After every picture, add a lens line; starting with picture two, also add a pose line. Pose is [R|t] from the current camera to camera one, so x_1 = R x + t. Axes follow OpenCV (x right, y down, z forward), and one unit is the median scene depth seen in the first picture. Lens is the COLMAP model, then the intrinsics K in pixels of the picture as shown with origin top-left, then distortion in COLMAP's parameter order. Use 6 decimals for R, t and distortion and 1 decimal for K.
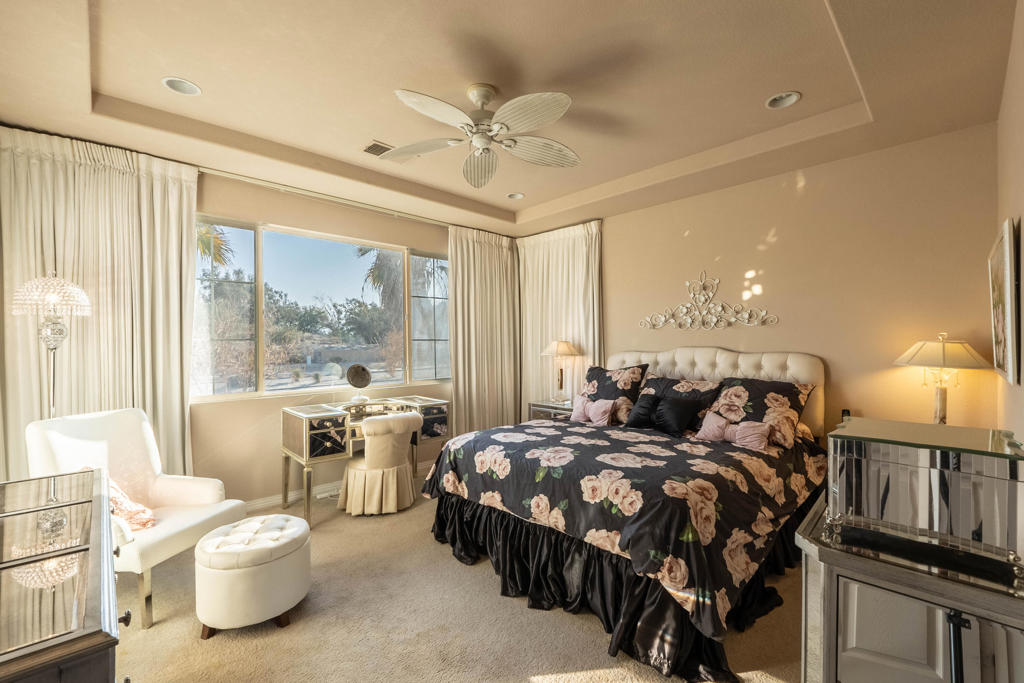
lens RADIAL K [[432.4, 0, 512.0], [0, 432.4, 341.5], [0, 0, 1]] dist [-0.004322, -0.000465]
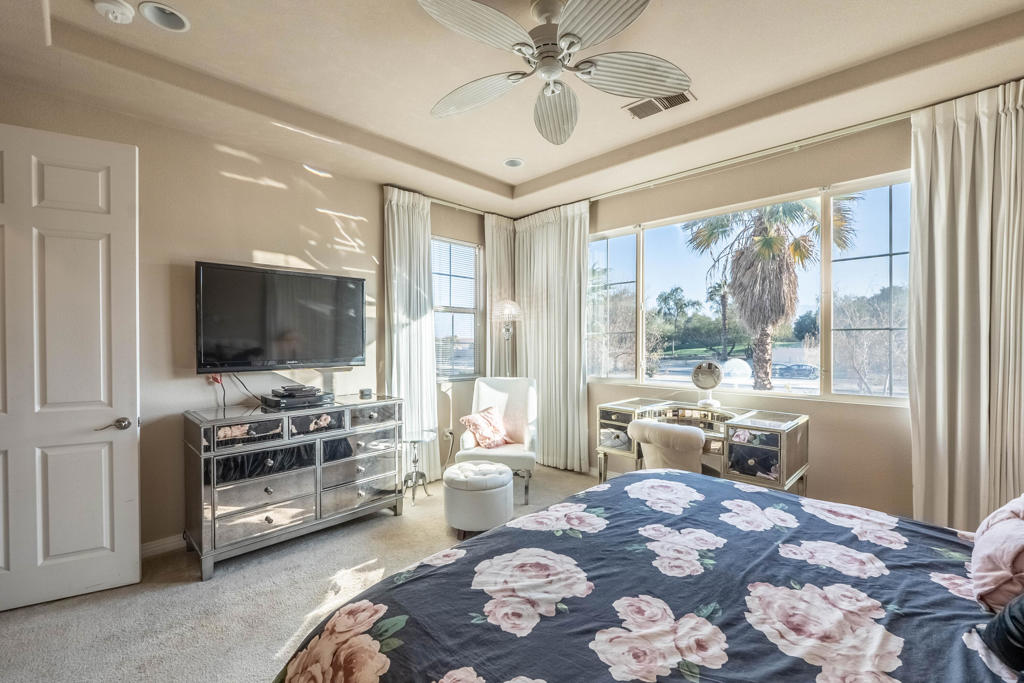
lens RADIAL K [[432.4, 0, 512.0], [0, 432.4, 341.5], [0, 0, 1]] dist [-0.004322, -0.000465]
pose [[0.028203, 0.011115, -0.999540, 0.696603], [0.005930, 0.999919, 0.011287, 0.005577], [0.999585, -0.006246, 0.028134, 0.914372]]
